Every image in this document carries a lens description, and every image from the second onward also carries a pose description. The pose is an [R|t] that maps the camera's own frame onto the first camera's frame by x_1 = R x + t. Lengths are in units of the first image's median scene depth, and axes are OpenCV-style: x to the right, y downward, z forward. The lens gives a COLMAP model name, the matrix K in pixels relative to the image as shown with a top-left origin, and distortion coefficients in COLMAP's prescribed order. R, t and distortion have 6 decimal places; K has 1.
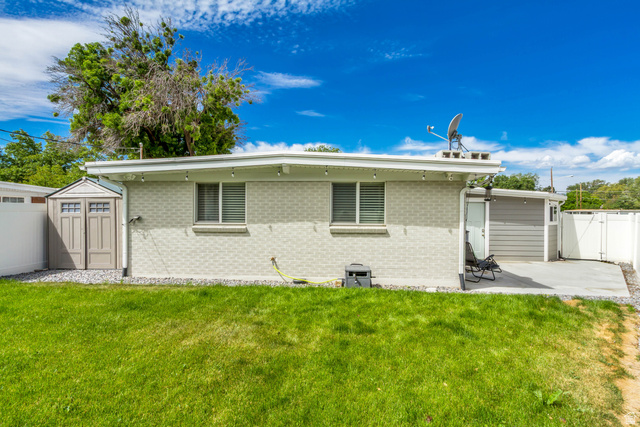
lens RADIAL K [[340.8, 0, 319.9], [0, 340.8, 211.2], [0, 0, 1]] dist [0.005862, -0.000269]
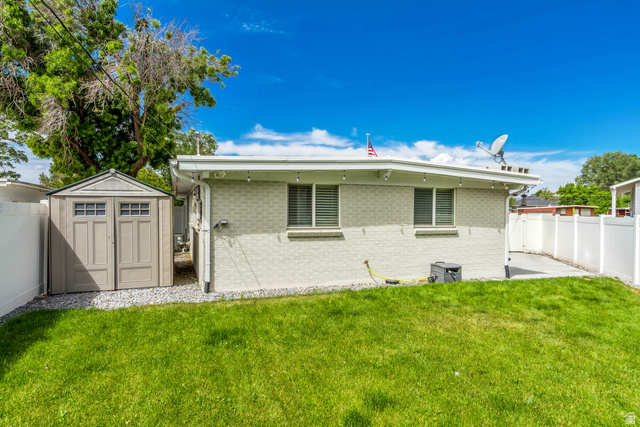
lens RADIAL K [[419.9, 0, 320.6], [0, 419.9, 212.5], [0, 0, 1]] dist [-0.008722, 0.001948]
pose [[0.898393, 0.000527, 0.439191, -0.776380], [-0.001708, 0.999996, 0.002294, -0.008364], [-0.439188, -0.002811, 0.898391, -0.051802]]
